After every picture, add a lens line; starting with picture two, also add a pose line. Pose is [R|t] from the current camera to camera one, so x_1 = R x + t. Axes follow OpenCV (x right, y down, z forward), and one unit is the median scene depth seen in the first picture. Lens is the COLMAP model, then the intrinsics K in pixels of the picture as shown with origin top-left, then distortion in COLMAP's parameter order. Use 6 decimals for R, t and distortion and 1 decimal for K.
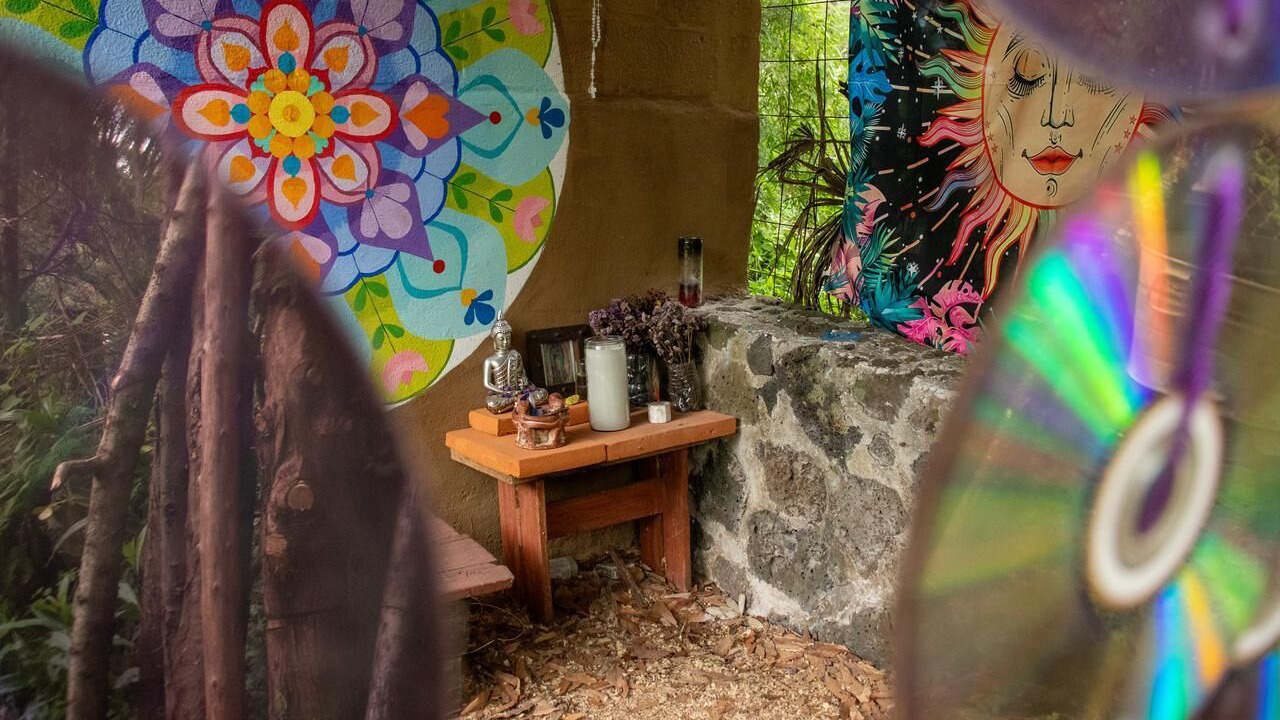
lens RADIAL K [[1049.7, 0, 640.0], [0, 1049.7, 360.0], [0, 0, 1]] dist [-0.176859, 0.153337]
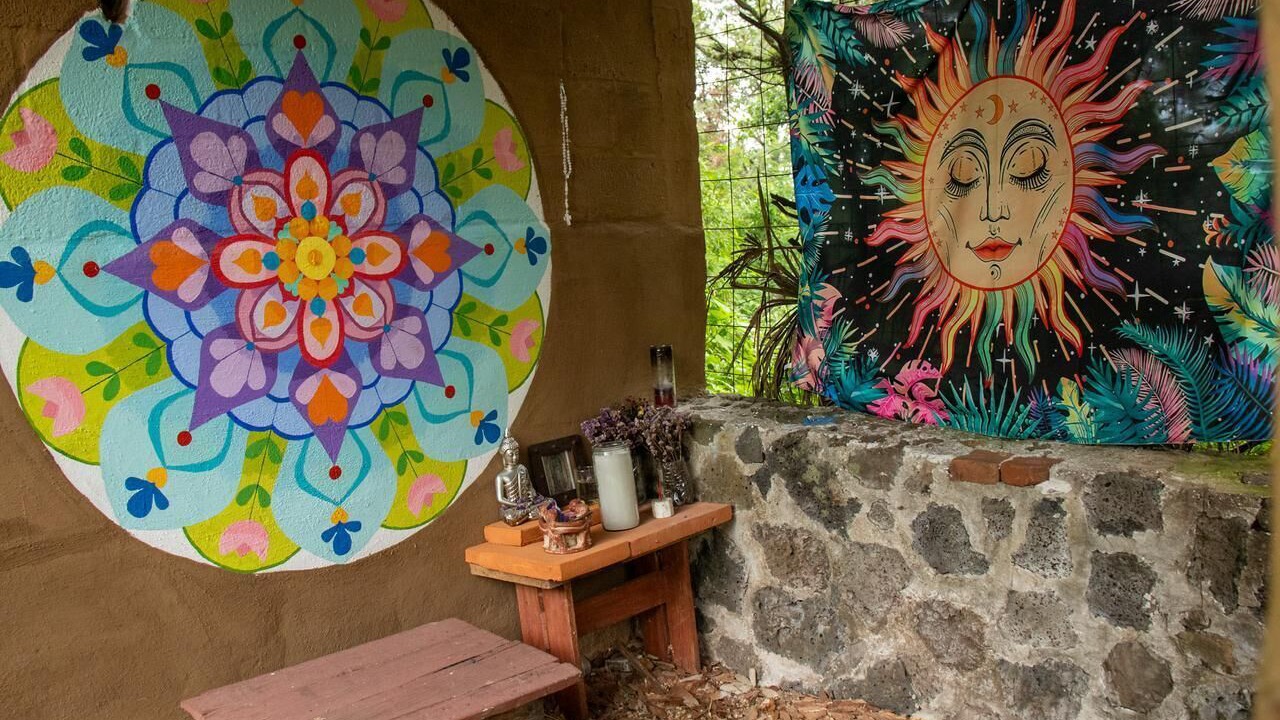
lens RADIAL K [[1049.7, 0, 640.0], [0, 1049.7, 360.0], [0, 0, 1]] dist [-0.176859, 0.153337]
pose [[0.983352, -0.088951, 0.158448, -0.170280], [0.105262, 0.989634, -0.097700, 0.002061], [-0.148115, 0.112752, 0.982522, -0.074527]]
